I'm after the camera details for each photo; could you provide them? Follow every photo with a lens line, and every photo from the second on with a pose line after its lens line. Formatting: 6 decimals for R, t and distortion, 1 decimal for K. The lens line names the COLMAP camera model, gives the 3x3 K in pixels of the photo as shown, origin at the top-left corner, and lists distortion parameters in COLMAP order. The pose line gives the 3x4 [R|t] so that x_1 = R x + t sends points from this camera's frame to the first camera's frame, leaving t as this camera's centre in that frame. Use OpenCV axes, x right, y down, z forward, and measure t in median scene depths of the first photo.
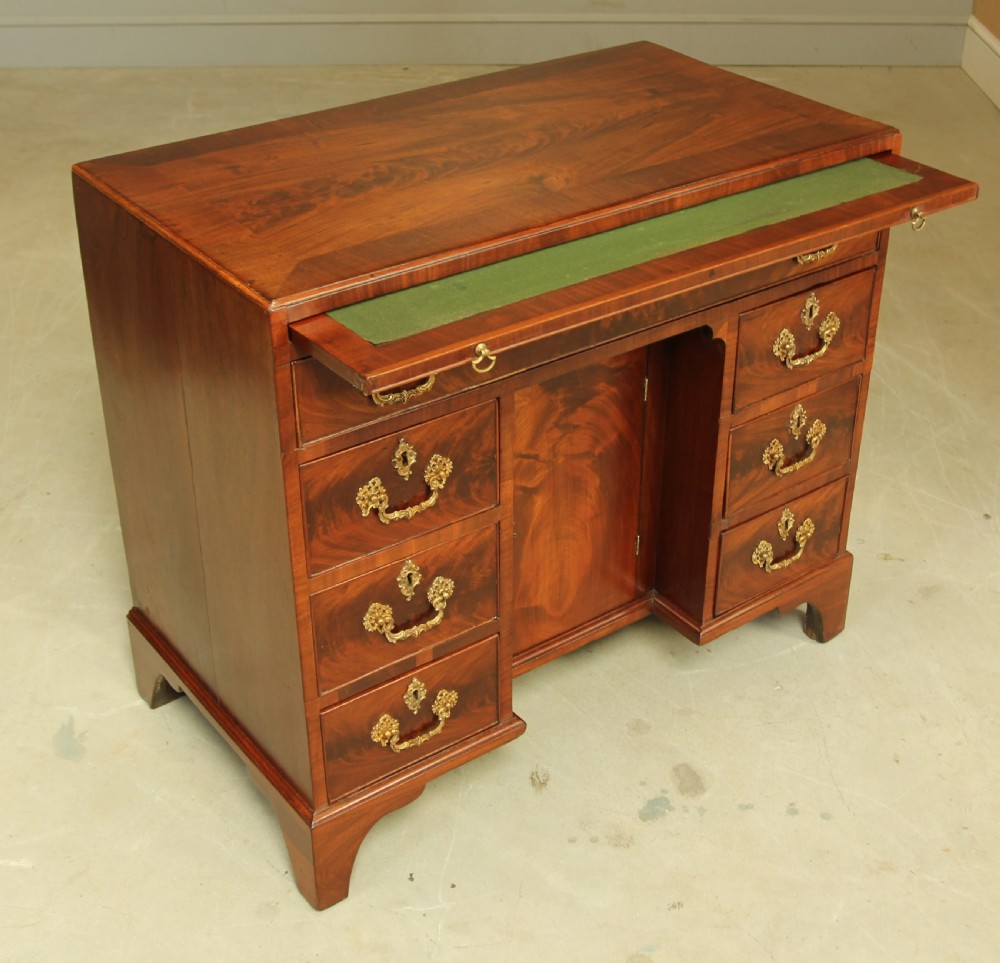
lens RADIAL K [[1503.3, 0, 511.9], [0, 1503.3, 454.7], [0, 0, 1]] dist [-0.053045, 0.000000]
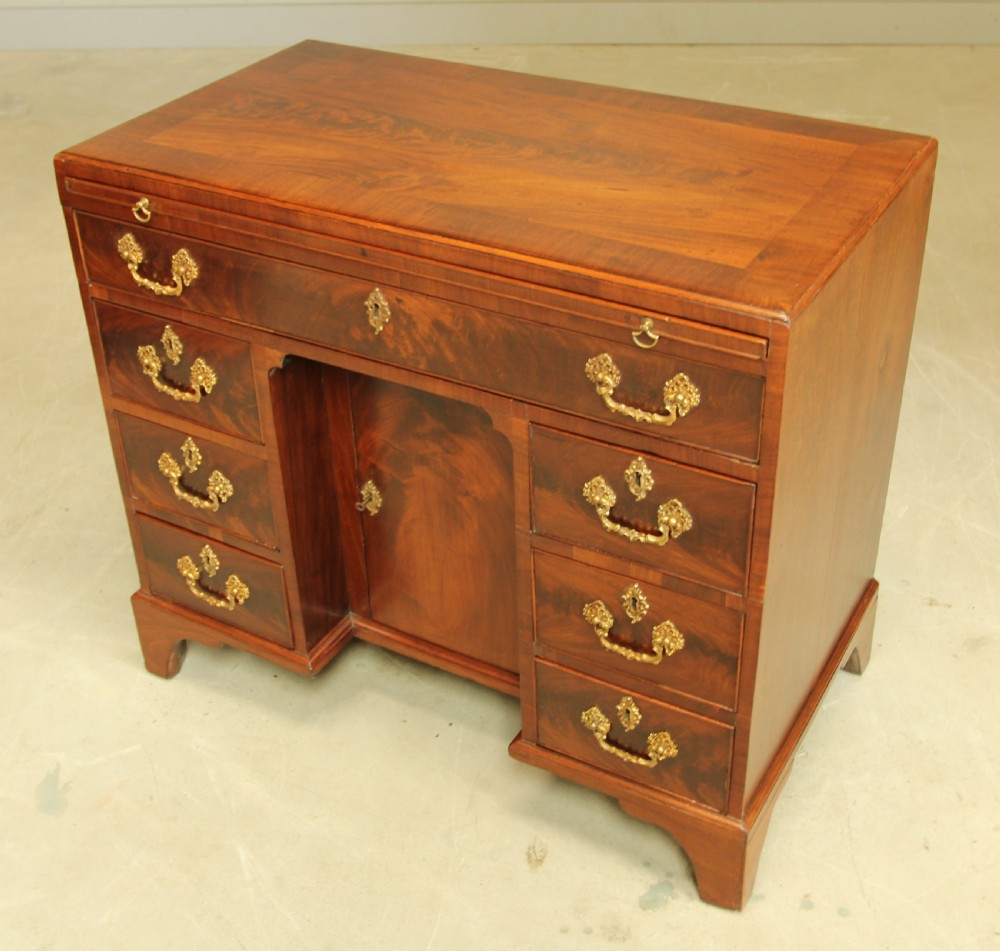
lens RADIAL K [[1394.3, 0, 504.3], [0, 1394.3, 468.4], [0, 0, 1]] dist [-0.051668, 0.000000]
pose [[0.403033, 0.500040, -0.766501, 0.763256], [-0.446205, 0.838611, 0.312464, -0.311475], [0.799041, 0.216083, 0.561108, 0.554785]]
